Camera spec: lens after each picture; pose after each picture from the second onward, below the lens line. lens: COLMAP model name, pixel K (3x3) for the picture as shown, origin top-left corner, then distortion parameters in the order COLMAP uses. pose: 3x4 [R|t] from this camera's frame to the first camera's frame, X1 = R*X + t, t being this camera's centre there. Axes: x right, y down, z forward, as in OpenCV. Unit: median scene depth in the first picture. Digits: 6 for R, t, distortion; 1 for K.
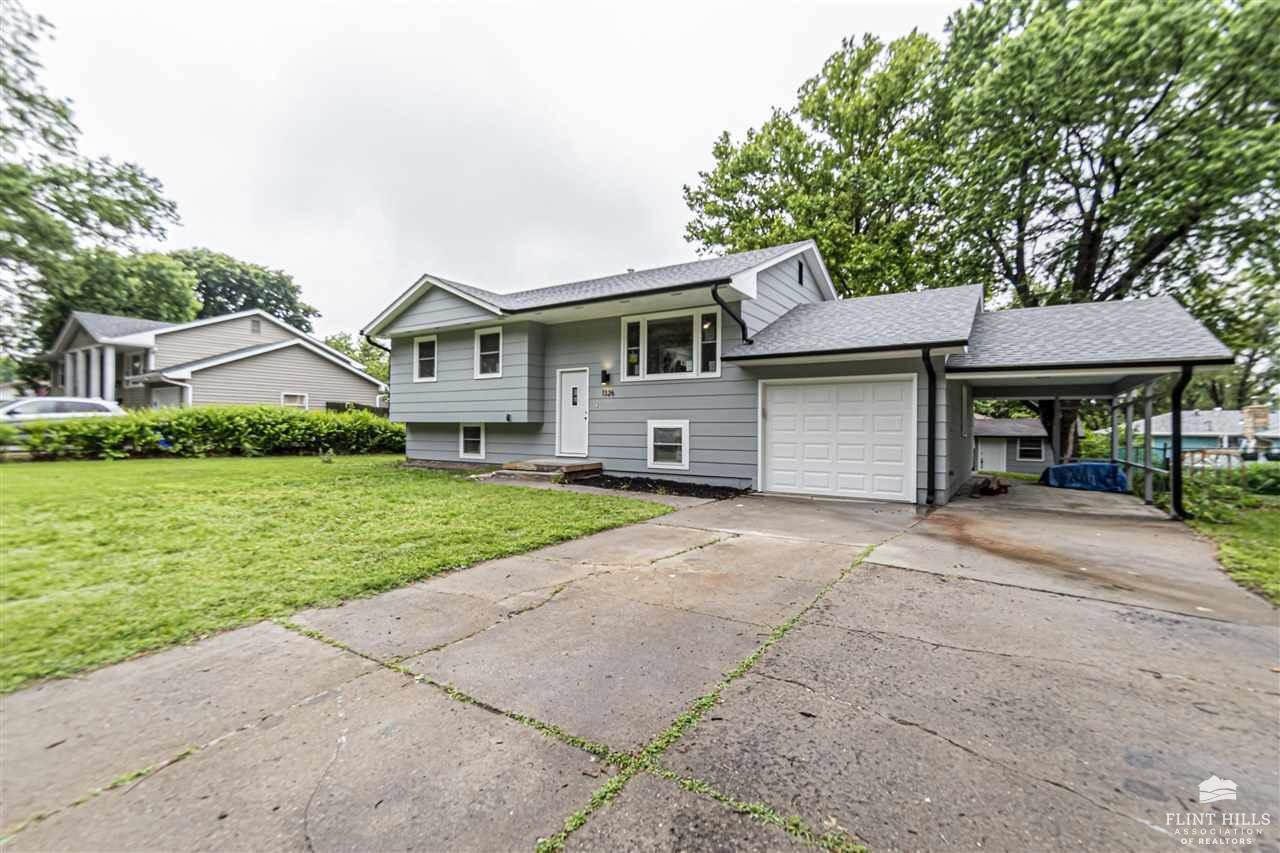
lens RADIAL K [[563.3, 0, 641.9], [0, 563.3, 423.3], [0, 0, 1]] dist [0.002379, 0.000266]
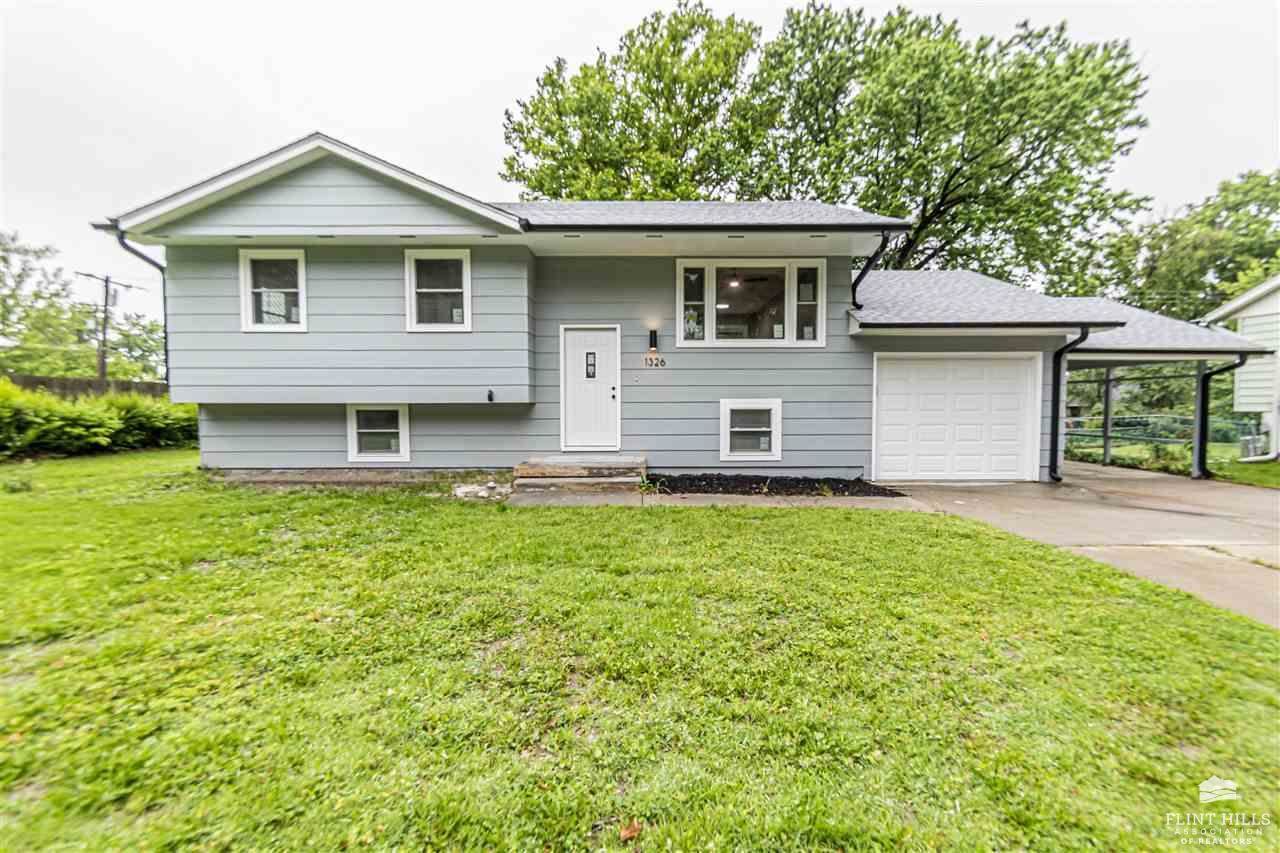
lens RADIAL K [[552.3, 0, 644.7], [0, 552.3, 432.9], [0, 0, 1]] dist [0.003393, 0.000228]
pose [[0.835250, -0.040536, 0.548374, -0.455300], [0.003757, 0.997676, 0.068026, -0.010399], [-0.549857, -0.054758, 0.833462, 0.394158]]
